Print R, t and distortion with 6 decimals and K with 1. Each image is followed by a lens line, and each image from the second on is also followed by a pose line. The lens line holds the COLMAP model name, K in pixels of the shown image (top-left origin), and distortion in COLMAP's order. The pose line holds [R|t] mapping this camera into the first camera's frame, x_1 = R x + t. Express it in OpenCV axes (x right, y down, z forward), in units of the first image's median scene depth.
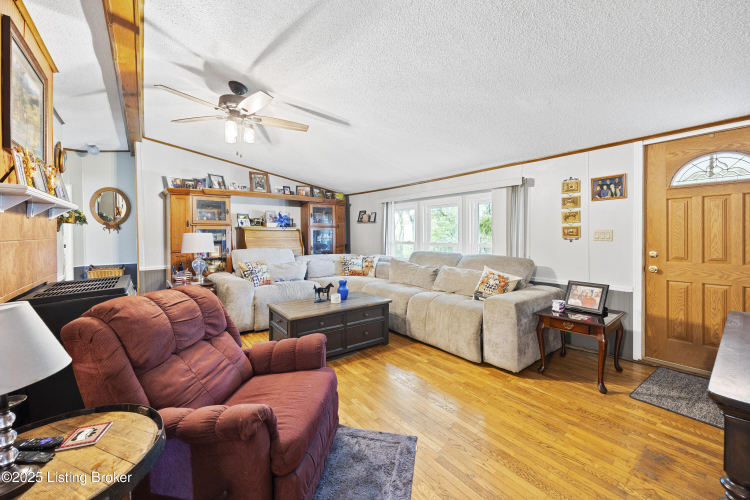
lens RADIAL K [[306.9, 0, 376.9], [0, 306.9, 234.9], [0, 0, 1]] dist [0.000148, 0.000068]
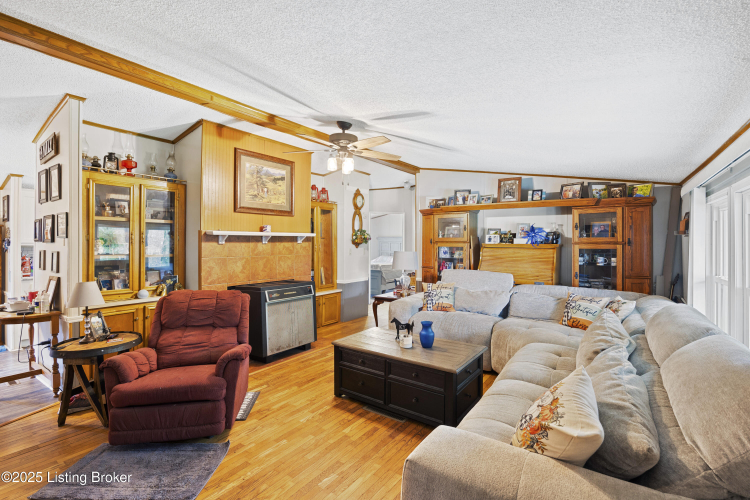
lens RADIAL K [[343.0, 0, 375.0], [0, 343.0, 250.0], [0, 0, 1]] dist [-0.001285, -0.000118]
pose [[0.297050, 0.027491, -0.954466, 0.438674], [-0.007656, 0.999622, 0.026408, -0.034352], [0.954831, -0.000537, 0.297148, 0.423165]]
